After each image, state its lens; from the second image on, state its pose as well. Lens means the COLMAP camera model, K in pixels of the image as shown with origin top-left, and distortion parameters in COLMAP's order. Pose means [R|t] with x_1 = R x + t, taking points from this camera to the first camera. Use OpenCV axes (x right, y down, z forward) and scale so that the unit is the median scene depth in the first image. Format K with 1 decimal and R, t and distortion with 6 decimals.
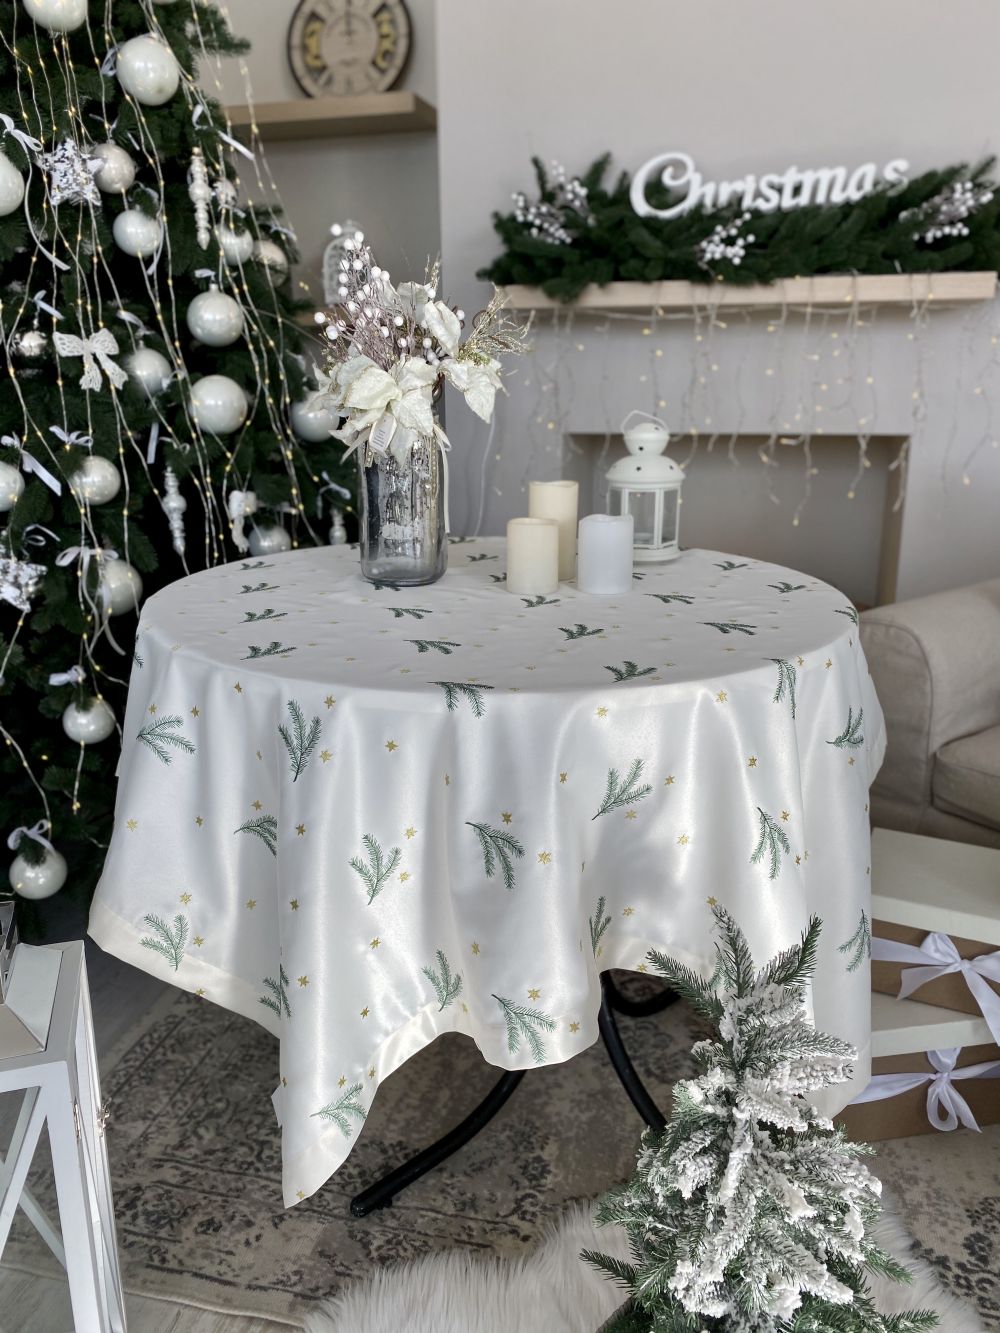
lens RADIAL K [[1026.5, 0, 503.5], [0, 1026.5, 656.4], [0, 0, 1]] dist [0.007574, -0.005446]
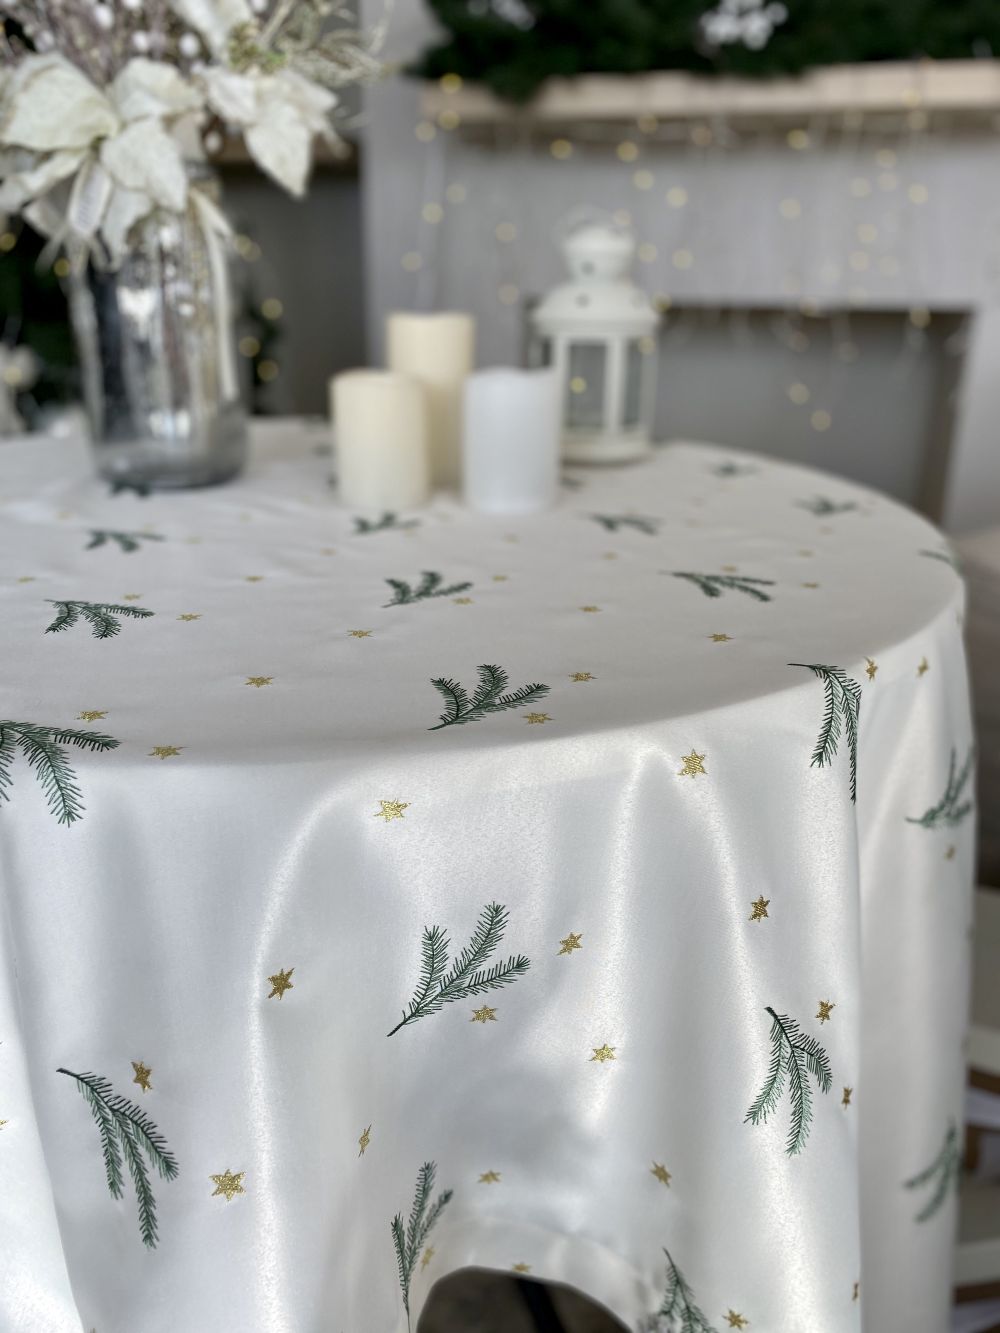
lens RADIAL K [[1026.5, 0, 509.6], [0, 1026.5, 665.2], [0, 0, 1]] dist [0.007574, -0.005446]
pose [[0.999821, 0.016806, 0.008644, 0.078803], [-0.017501, 0.995976, 0.087893, -0.021859], [-0.007132, -0.088029, 0.996092, 0.346326]]
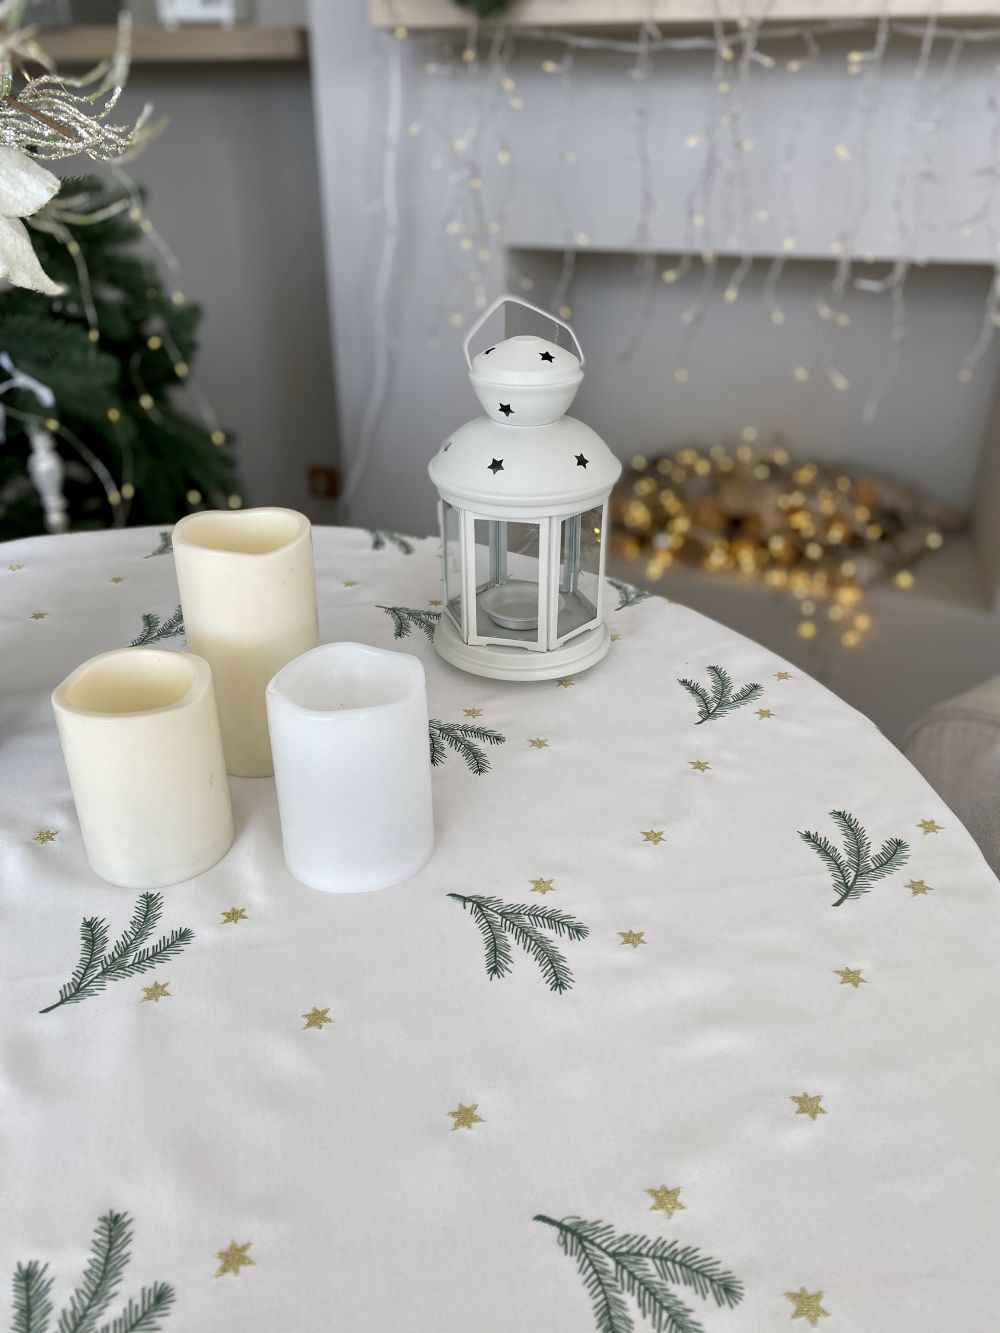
lens RADIAL K [[1026.5, 0, 496.9], [0, 1026.5, 658.0], [0, 0, 1]] dist [0.007574, -0.005446]
pose [[0.999118, 0.024618, -0.034015, 0.133189], [-0.016791, 0.976754, 0.213703, -0.176204], [0.038485, -0.212944, 0.976306, 0.545548]]
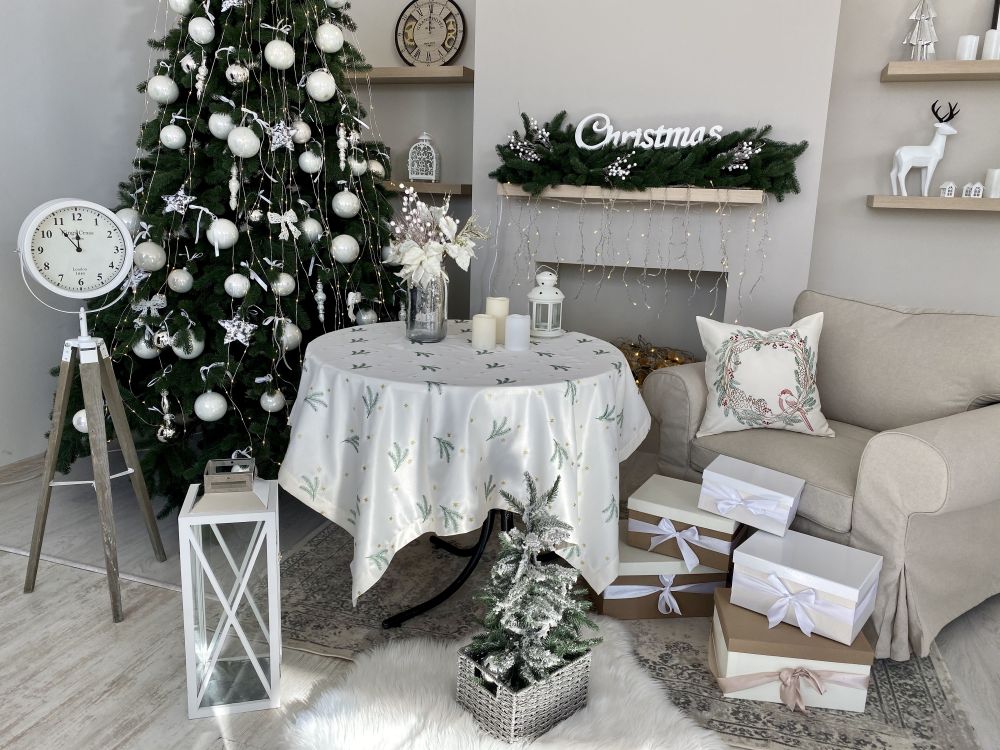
lens RADIAL K [[770.0, 0, 505.6], [0, 770.0, 357.9], [0, 0, 1]] dist [0.007574, -0.005446]
pose [[0.997685, 0.050020, -0.046069, 0.125050], [-0.052469, 0.997185, -0.053570, 0.034596], [0.043259, 0.055863, 0.997501, -0.511003]]
